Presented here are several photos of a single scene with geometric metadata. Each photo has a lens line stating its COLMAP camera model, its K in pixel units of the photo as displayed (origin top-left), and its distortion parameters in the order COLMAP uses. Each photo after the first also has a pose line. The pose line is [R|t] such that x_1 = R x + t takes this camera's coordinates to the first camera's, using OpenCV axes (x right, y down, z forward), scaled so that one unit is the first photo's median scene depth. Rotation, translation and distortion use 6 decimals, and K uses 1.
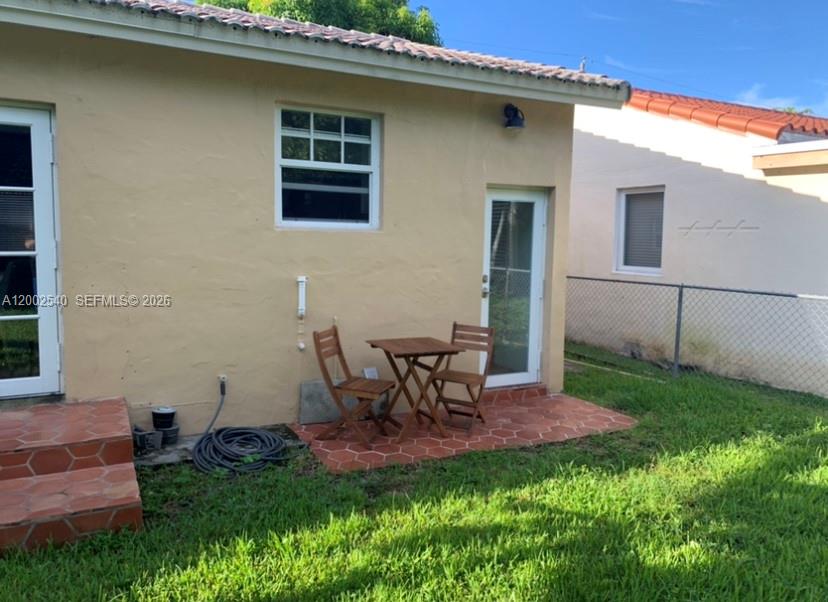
lens RADIAL K [[623.0, 0, 414.0], [0, 623.0, 301.0], [0, 0, 1]] dist [-0.005973, -0.001299]
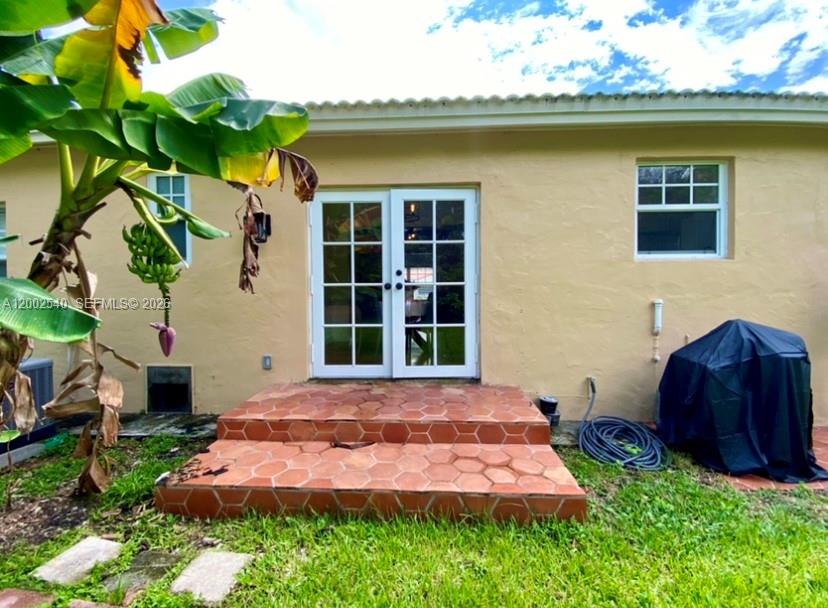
lens RADIAL K [[337.5, 0, 415.9], [0, 337.5, 301.7], [0, 0, 1]] dist [0.035357, -0.027652]
pose [[0.854051, -0.010564, -0.520081, -0.242251], [-0.030618, 0.997040, -0.070531, 0.026206], [0.519287, 0.076161, 0.851200, 0.206371]]
